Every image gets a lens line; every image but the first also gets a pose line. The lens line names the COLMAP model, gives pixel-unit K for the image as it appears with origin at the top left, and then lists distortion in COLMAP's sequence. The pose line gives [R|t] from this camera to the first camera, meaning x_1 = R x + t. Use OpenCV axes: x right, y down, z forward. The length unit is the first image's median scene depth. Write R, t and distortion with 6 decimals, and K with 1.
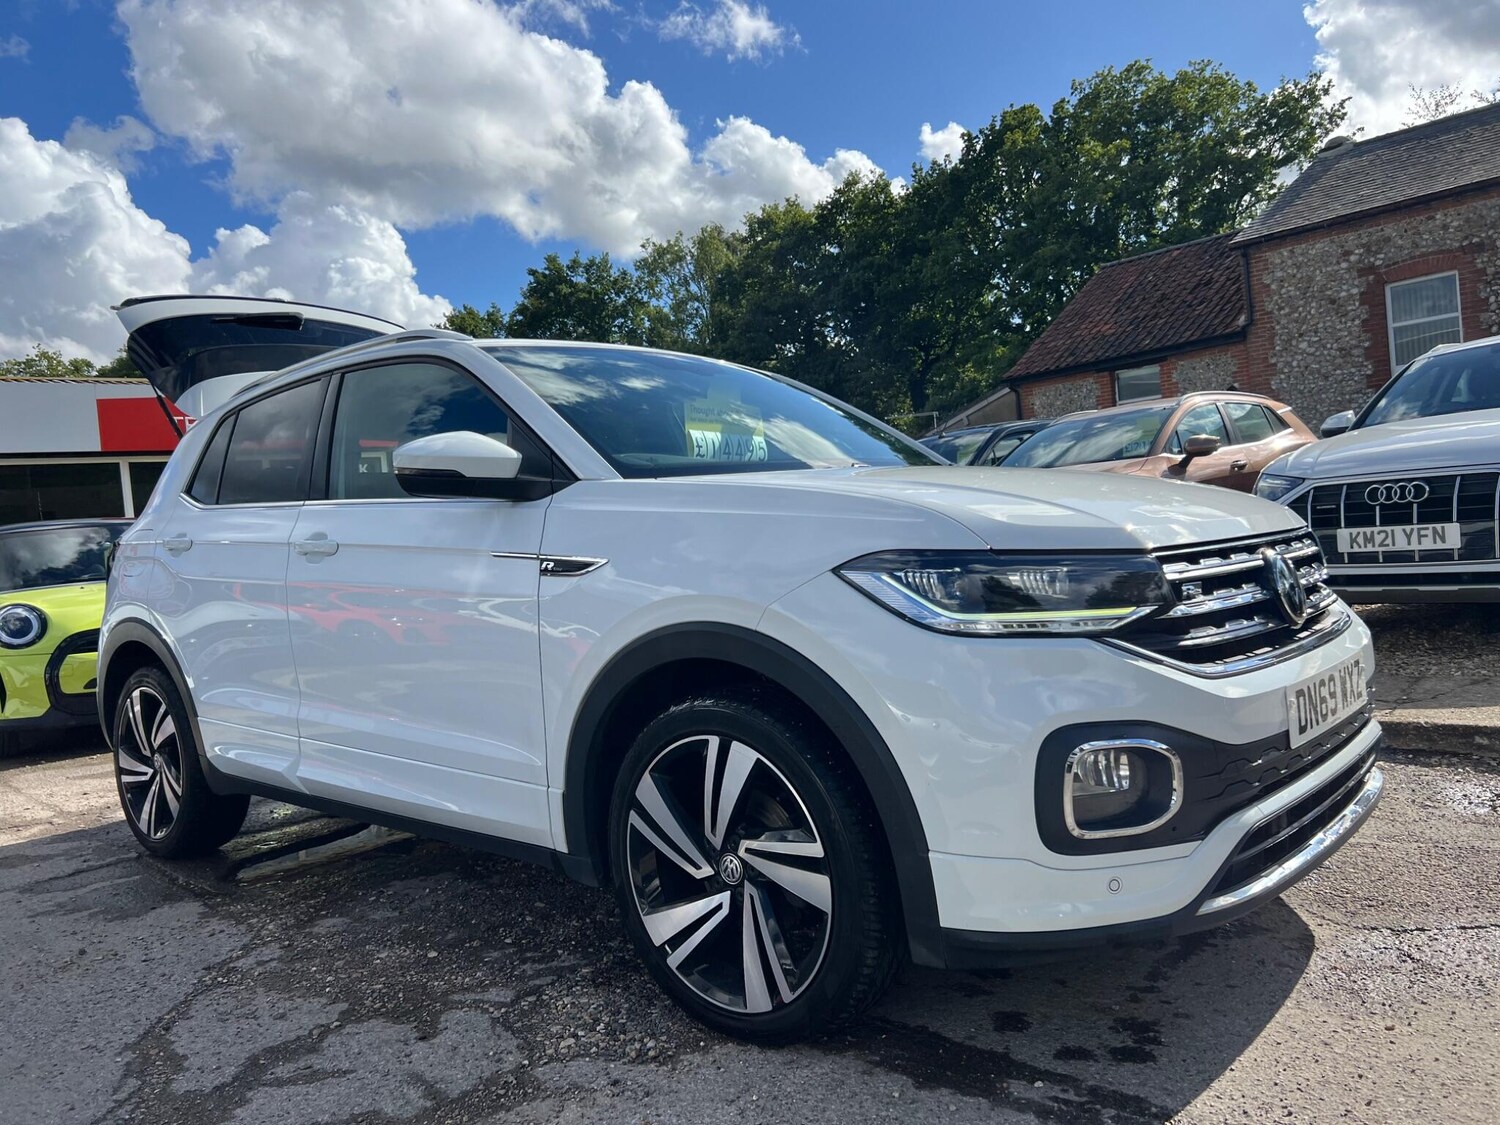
lens RADIAL K [[1126.0, 0, 750.8], [0, 1126.0, 554.2], [0, 0, 1]] dist [0.053421, -0.060305]
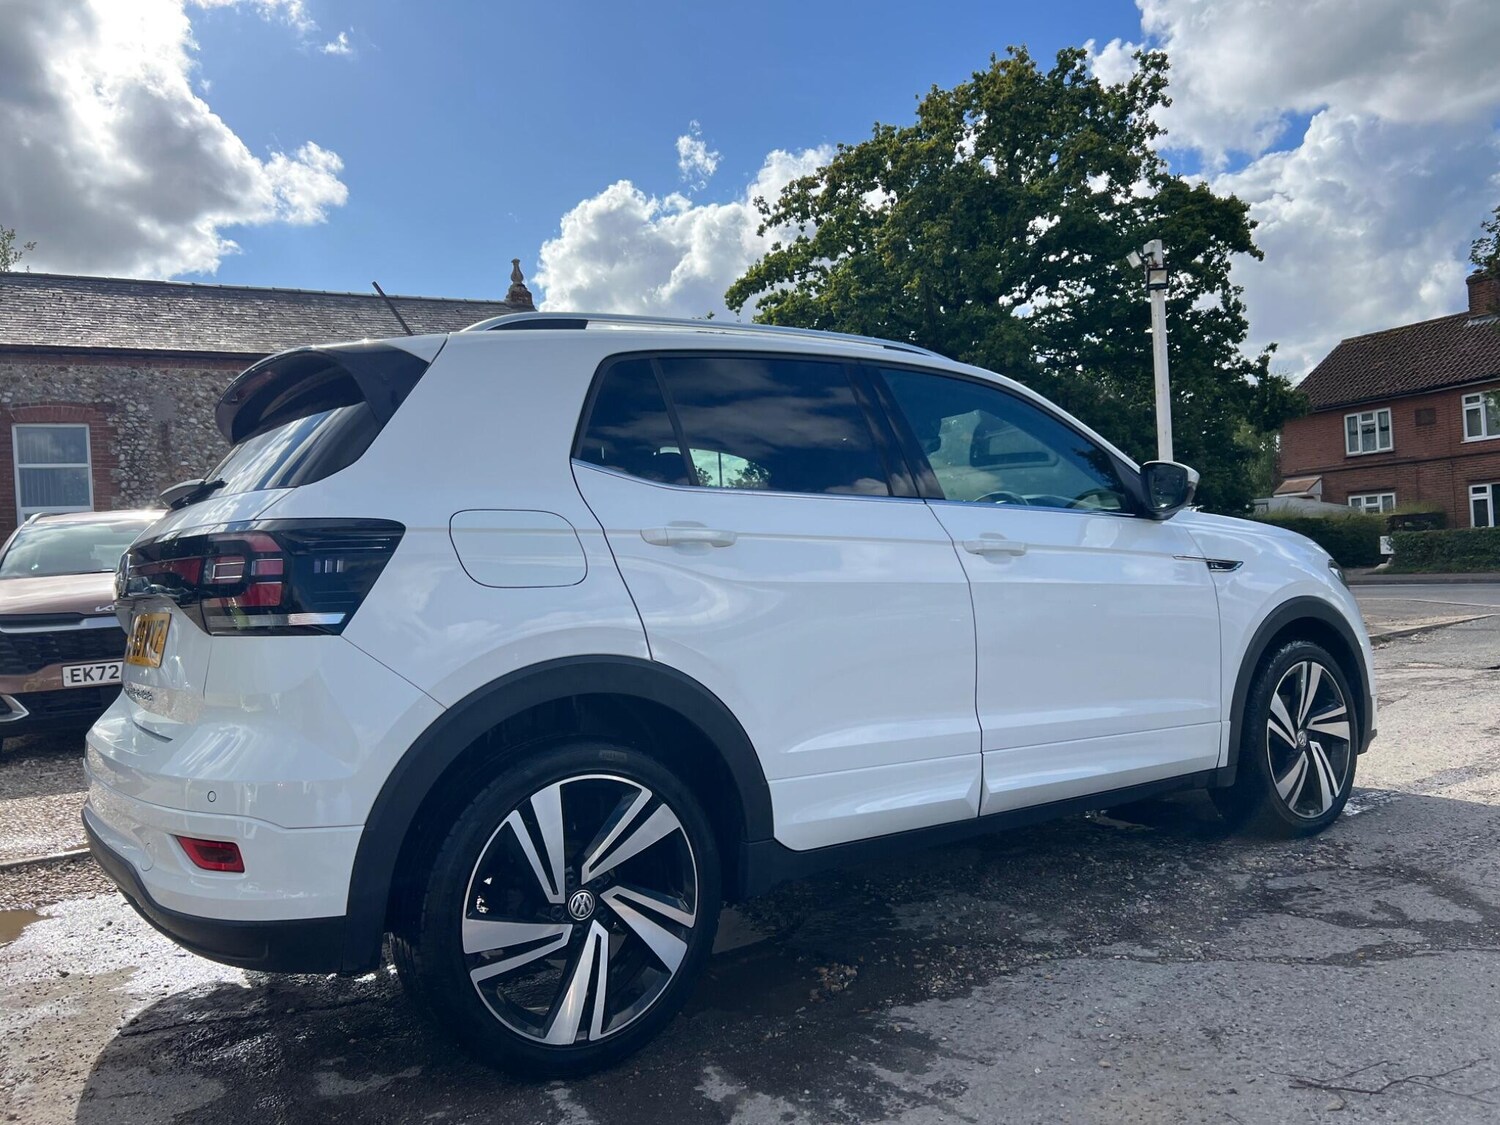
lens RADIAL K [[1126.0, 0, 748.5], [0, 1126.0, 568.6], [0, 0, 1]] dist [0.053421, -0.060305]
pose [[0.241722, 0.073881, 0.967529, -1.314500], [0.059922, 0.994058, -0.090877, 0.084395], [-0.968493, 0.079943, 0.235859, 0.939180]]
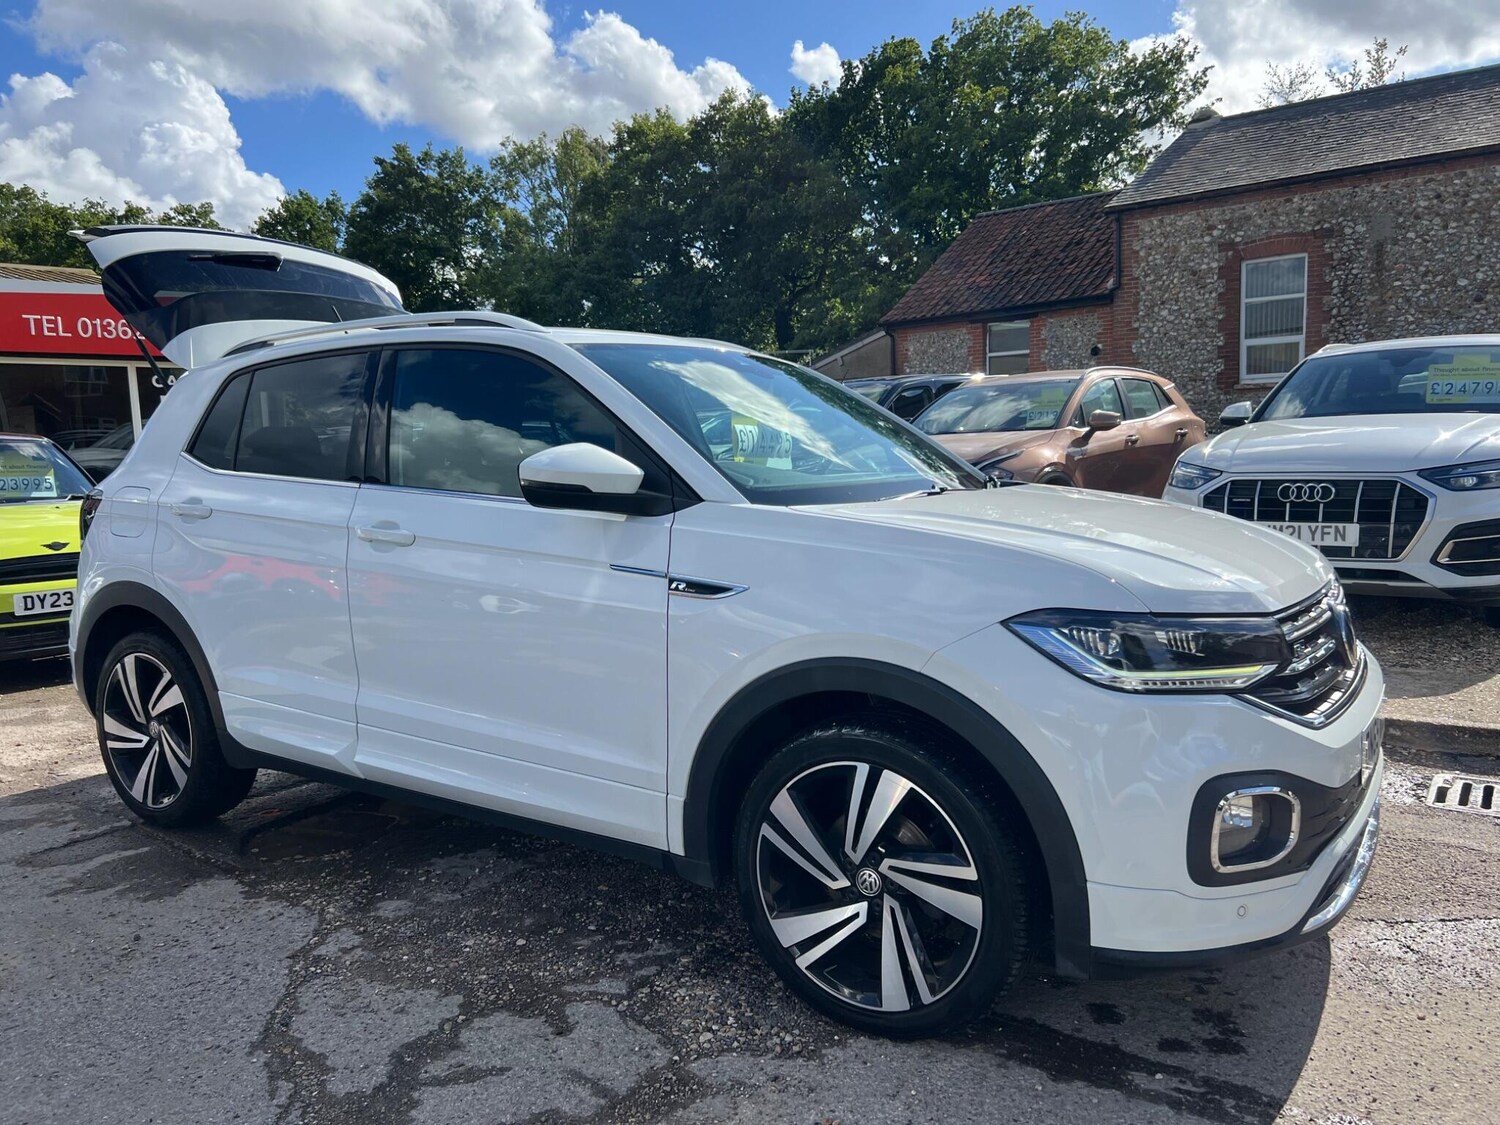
lens RADIAL K [[1126.0, 0, 758.3], [0, 1126.0, 569.9], [0, 0, 1]] dist [0.053421, -0.060305]
pose [[0.988118, 0.038524, 0.148793, -0.199587], [-0.050889, 0.995478, 0.080209, -0.069274], [-0.145030, -0.086828, 0.985610, -0.021306]]
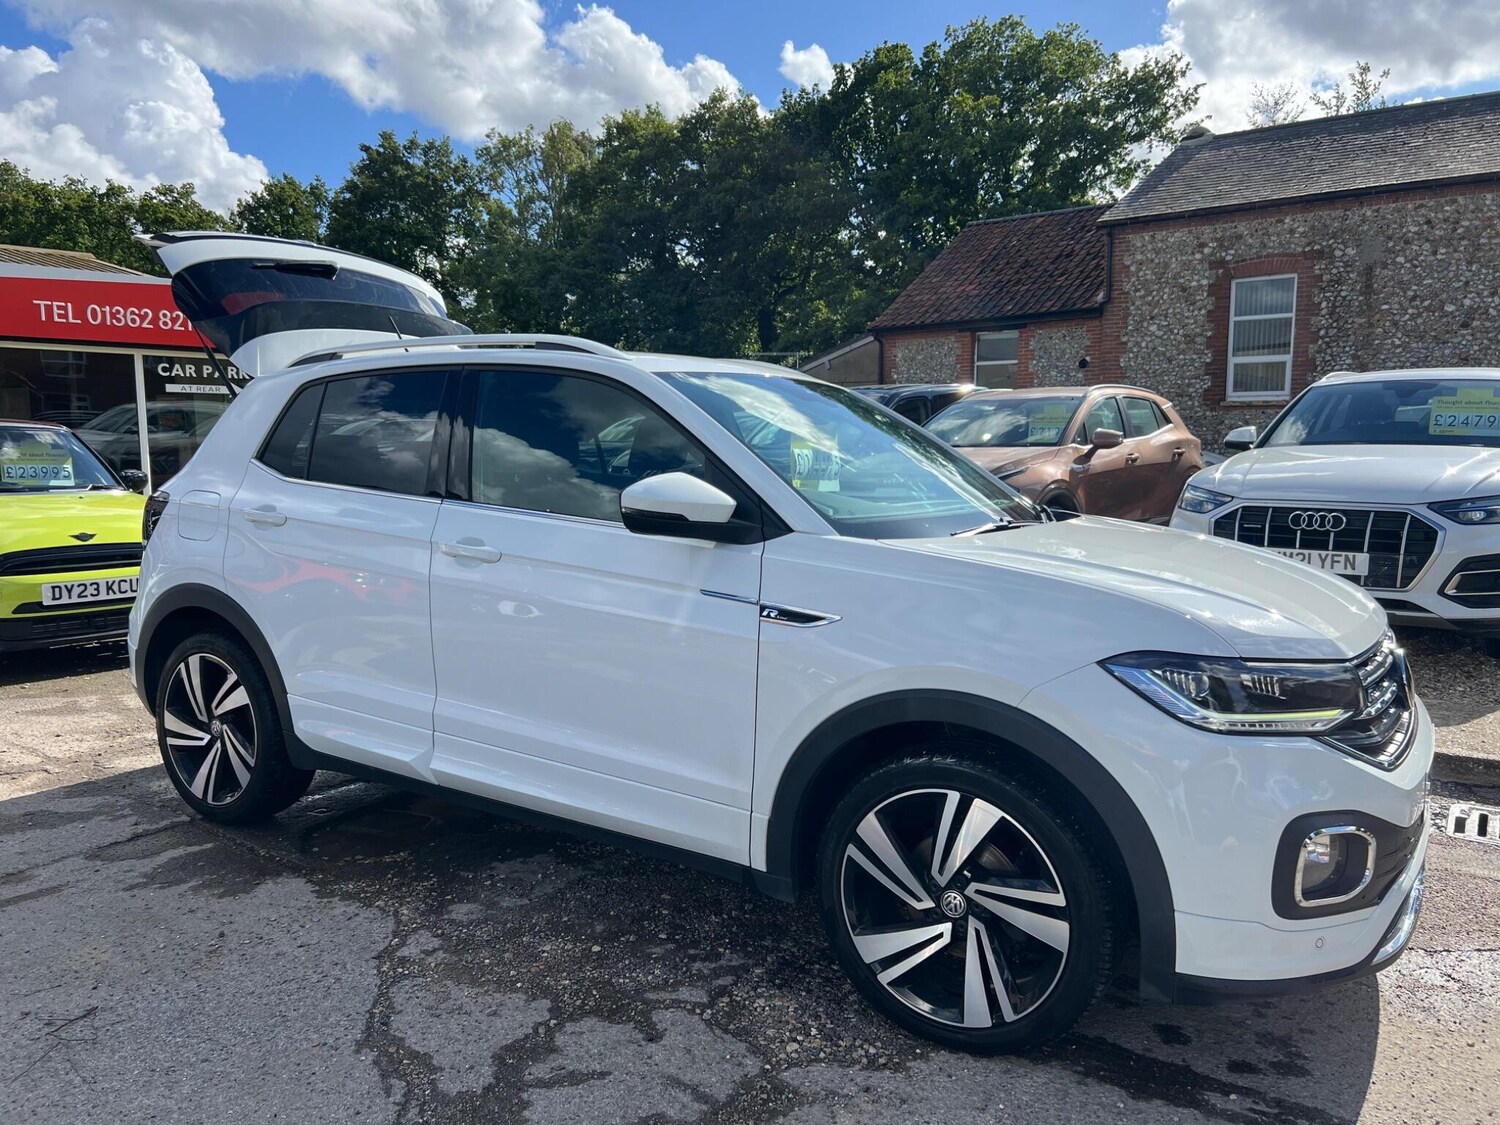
lens RADIAL K [[1126.0, 0, 739.3], [0, 1126.0, 570.1], [0, 0, 1]] dist [0.053421, -0.060305]
pose [[0.985034, 0.066625, 0.158966, -0.292406], [-0.080457, 0.993361, 0.082225, -0.089132], [-0.152432, -0.093784, 0.983854, -0.039483]]
